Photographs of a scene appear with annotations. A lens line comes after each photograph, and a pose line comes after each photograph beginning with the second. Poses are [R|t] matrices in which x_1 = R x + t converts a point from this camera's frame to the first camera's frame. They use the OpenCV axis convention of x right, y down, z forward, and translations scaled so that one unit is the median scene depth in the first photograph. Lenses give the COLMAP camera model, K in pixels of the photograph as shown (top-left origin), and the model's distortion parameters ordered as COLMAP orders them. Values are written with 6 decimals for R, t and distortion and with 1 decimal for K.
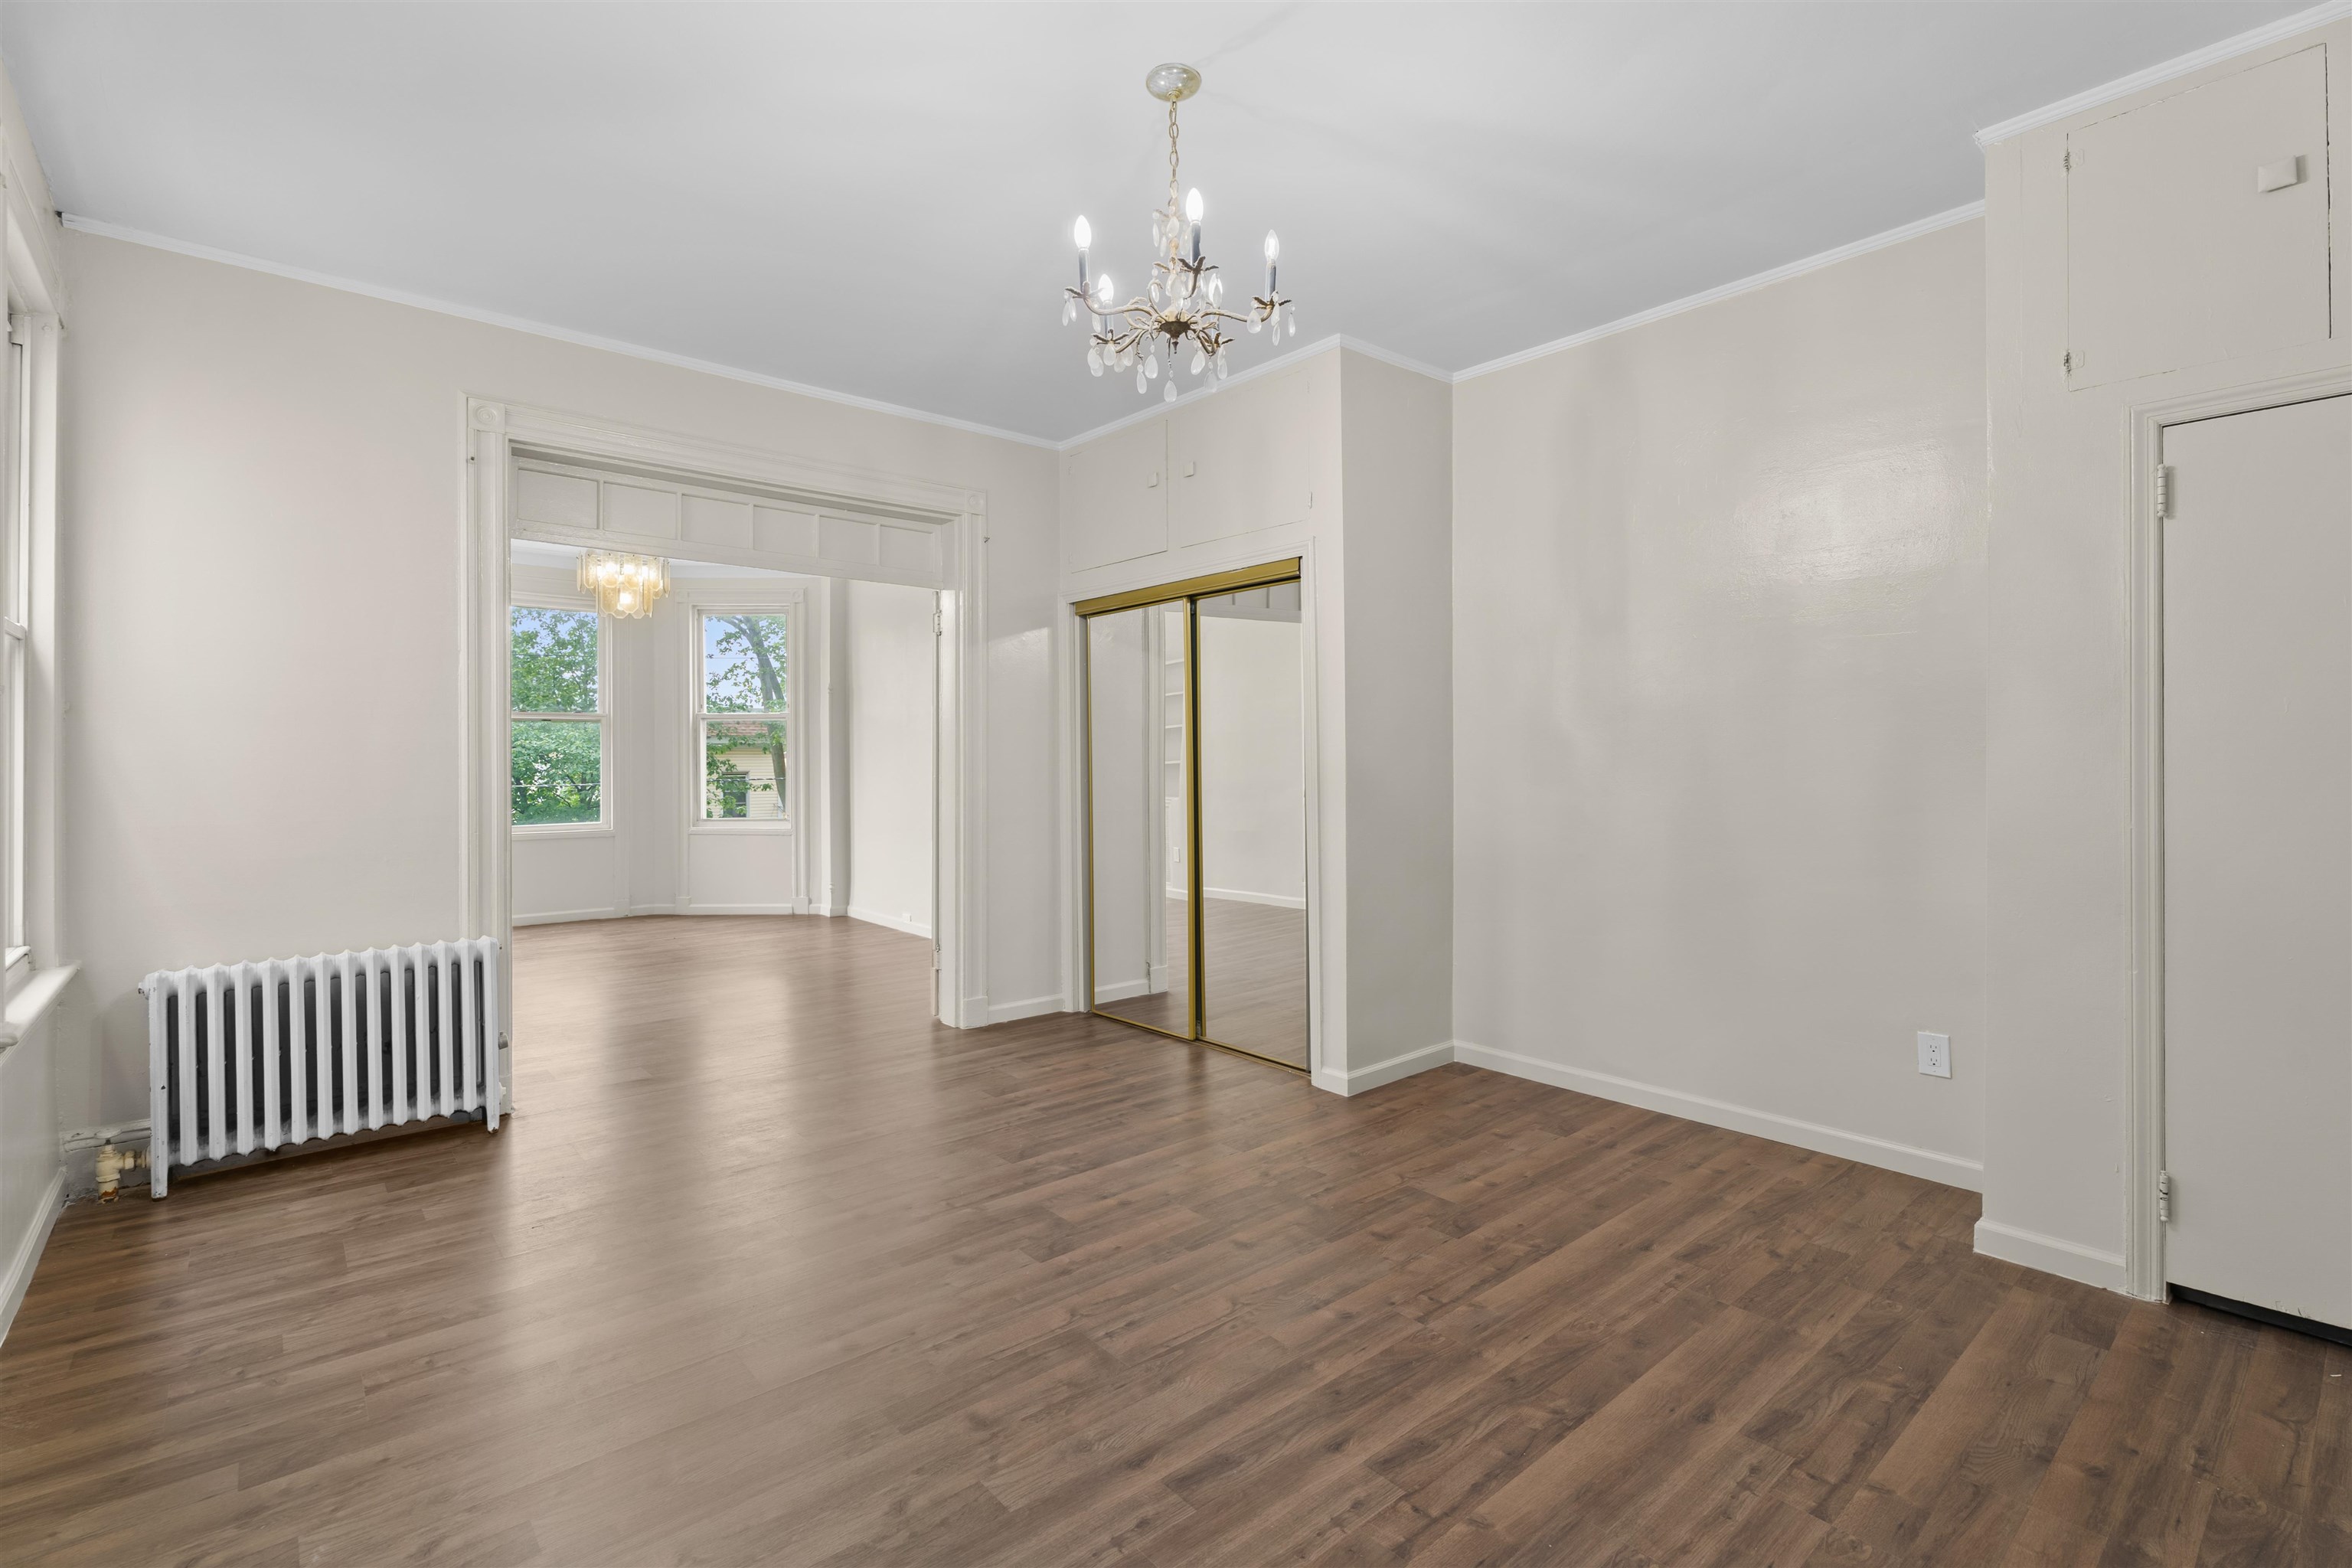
lens RADIAL K [[1057.9, 0, 1174.4], [0, 1057.9, 758.5], [0, 0, 1]] dist [0.000267, 0.000170]
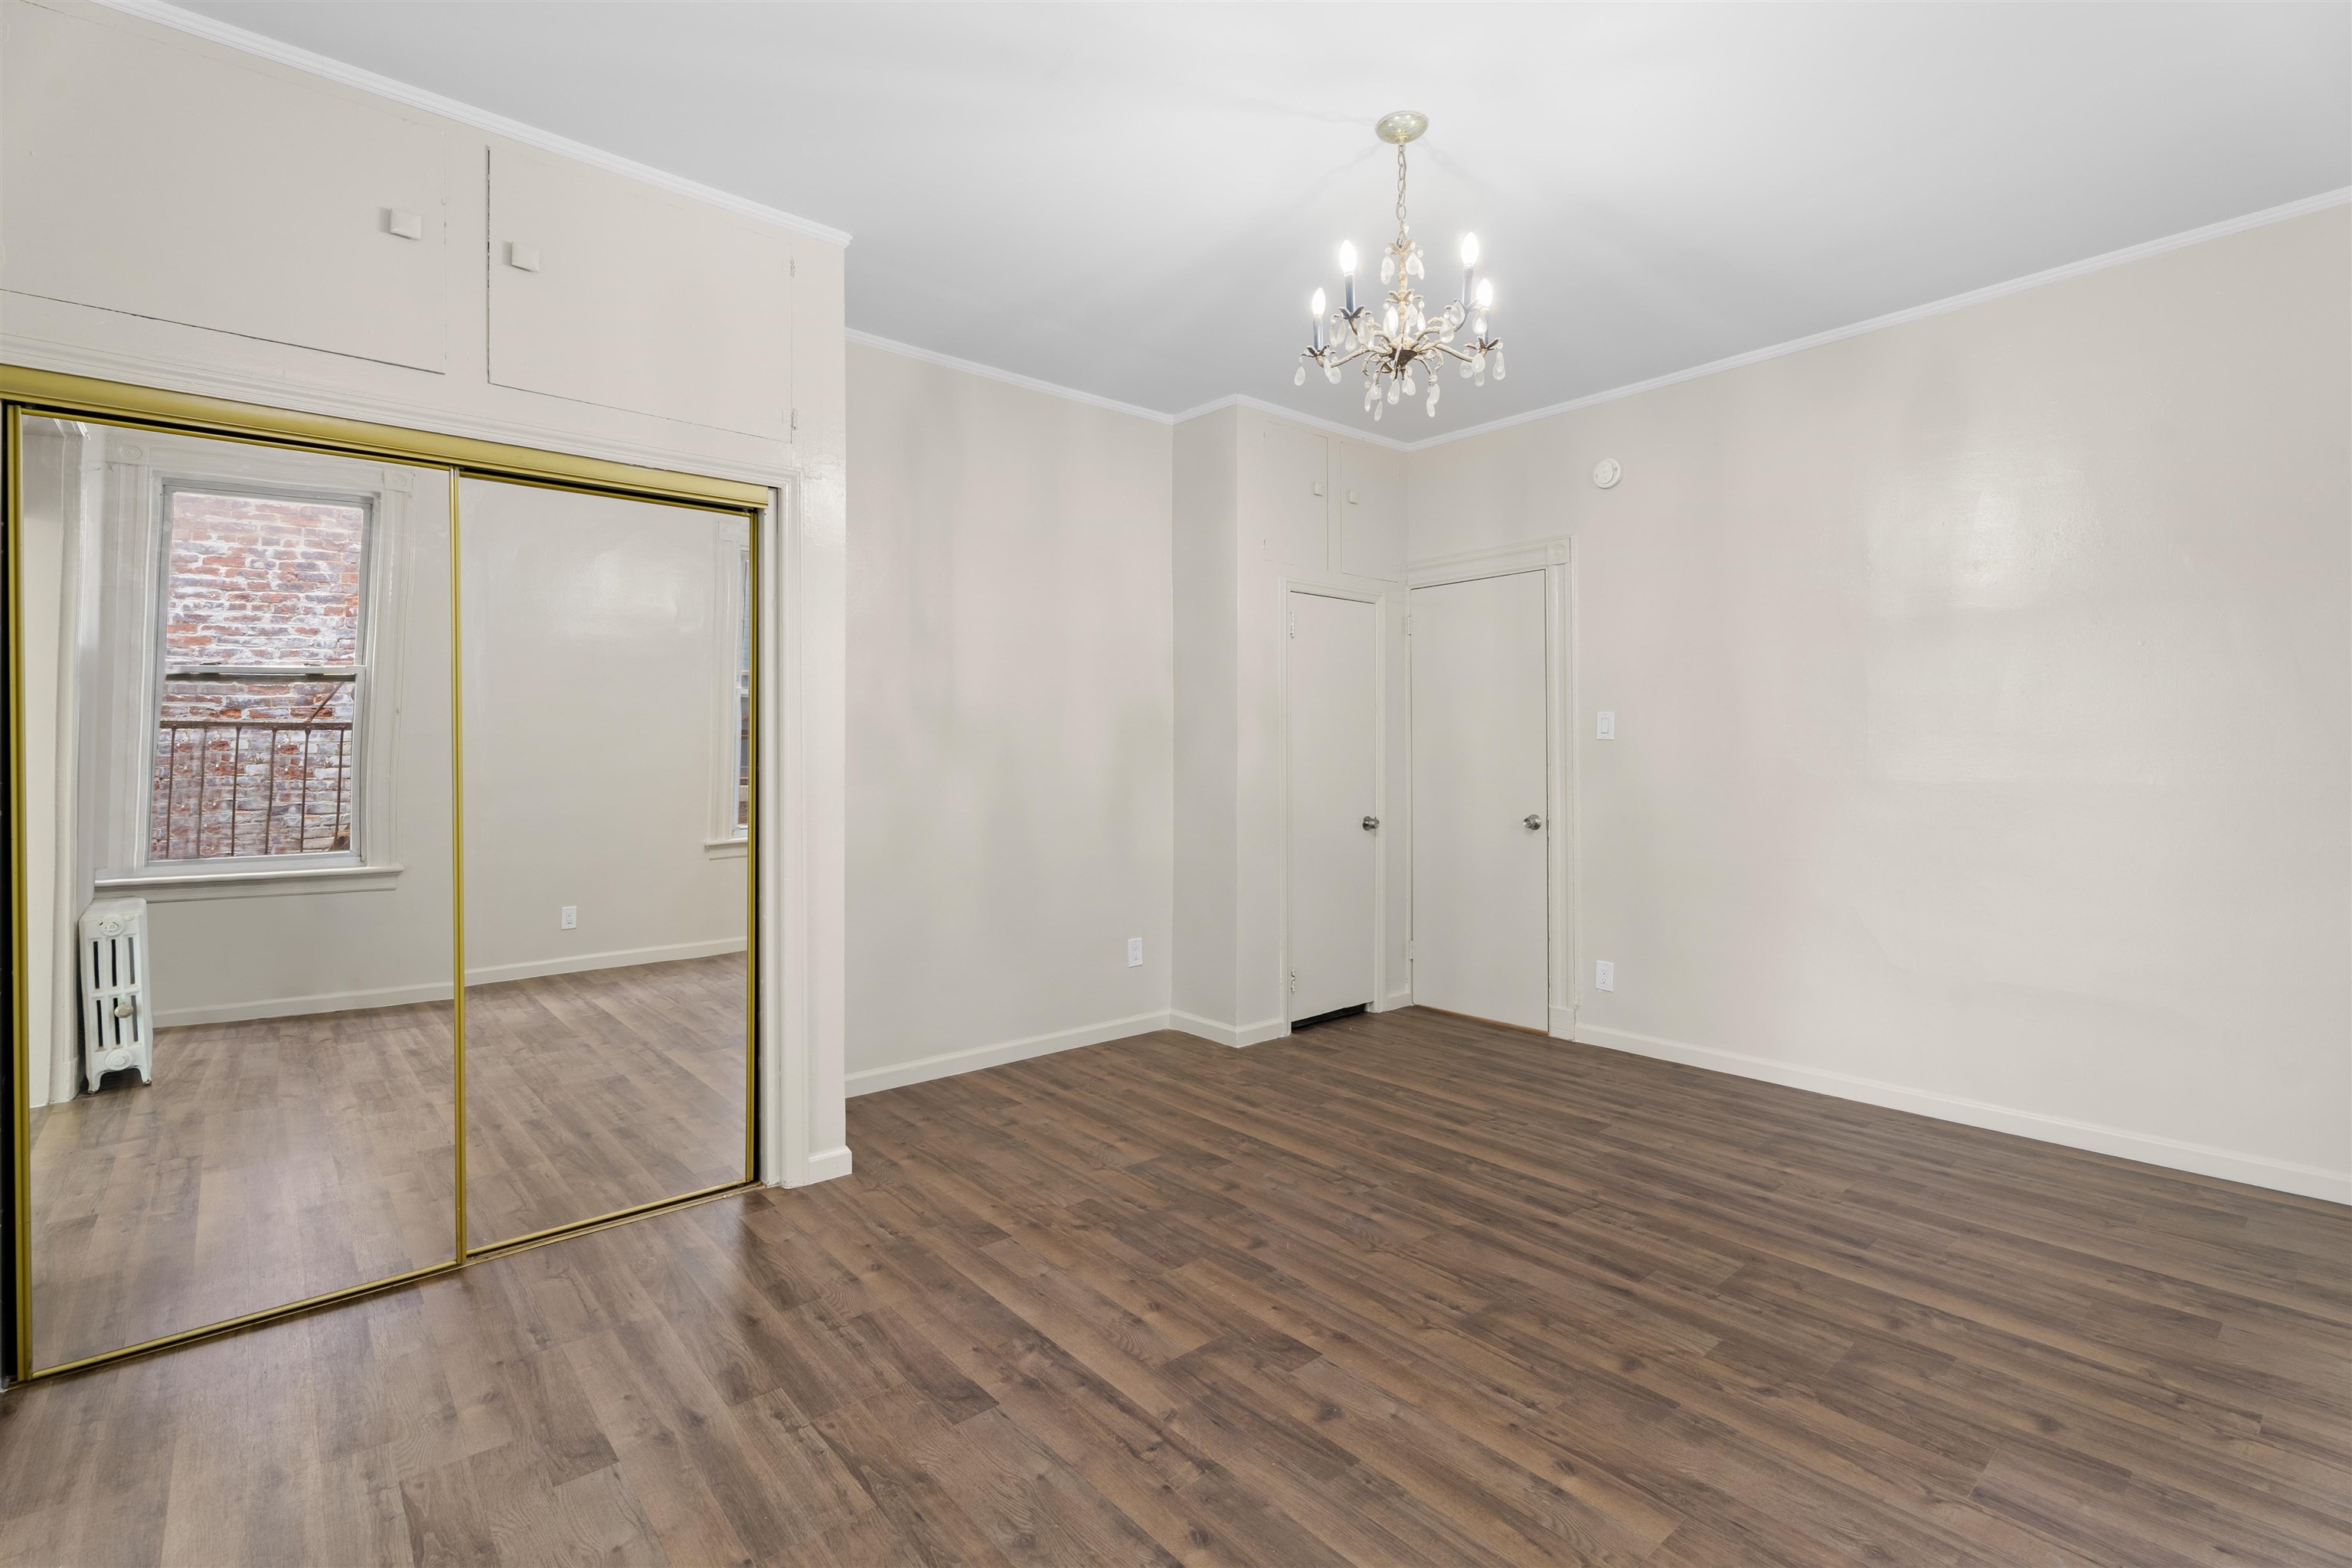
lens RADIAL K [[1047.6, 0, 1170.9], [0, 1047.6, 776.5], [0, 0, 1]] dist [-0.008861, -0.000001]
pose [[0.011890, -0.012738, 0.999848, -0.954237], [0.003991, 0.999912, 0.012691, 0.004175], [-0.999921, 0.003839, 0.011940, 1.107956]]
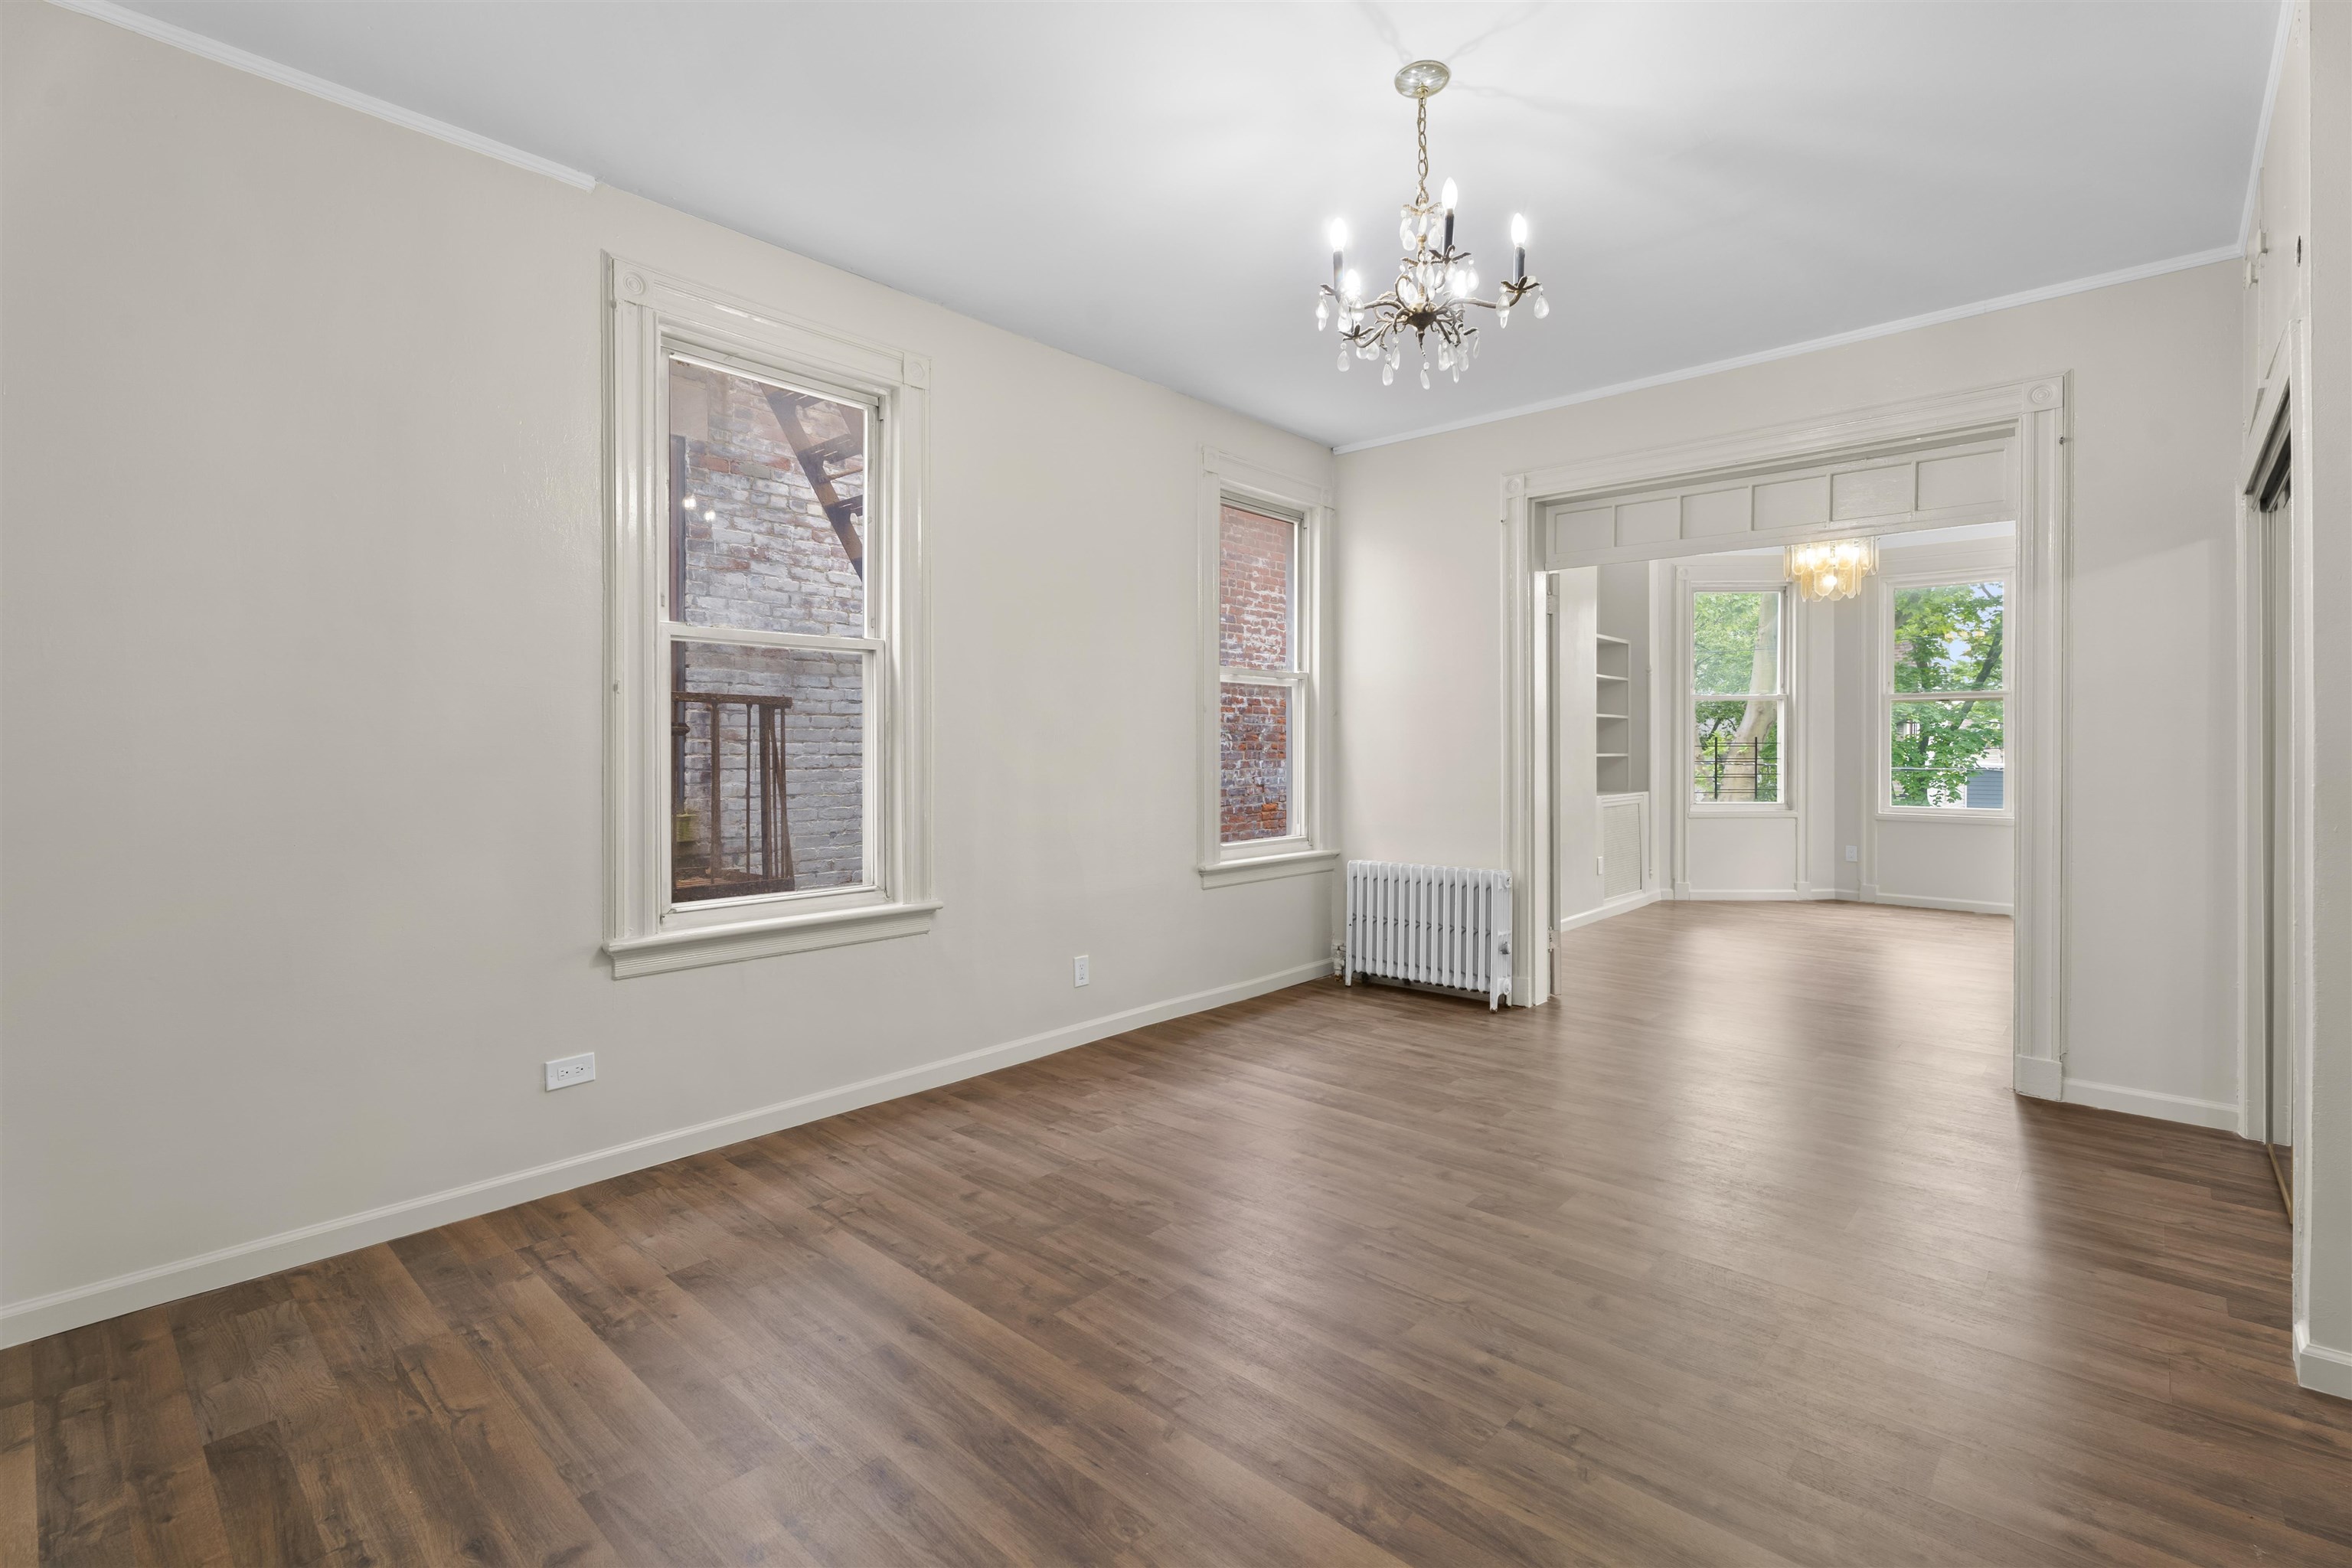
lens RADIAL K [[1066.9, 0, 1182.1], [0, 1066.9, 742.5], [0, 0, 1]] dist [0.001453, 0.000218]
pose [[0.122503, 0.001602, -0.992467, 0.918121], [0.001997, 0.999996, 0.001860, 0.000861], [0.992466, -0.002210, 0.122500, 0.579732]]
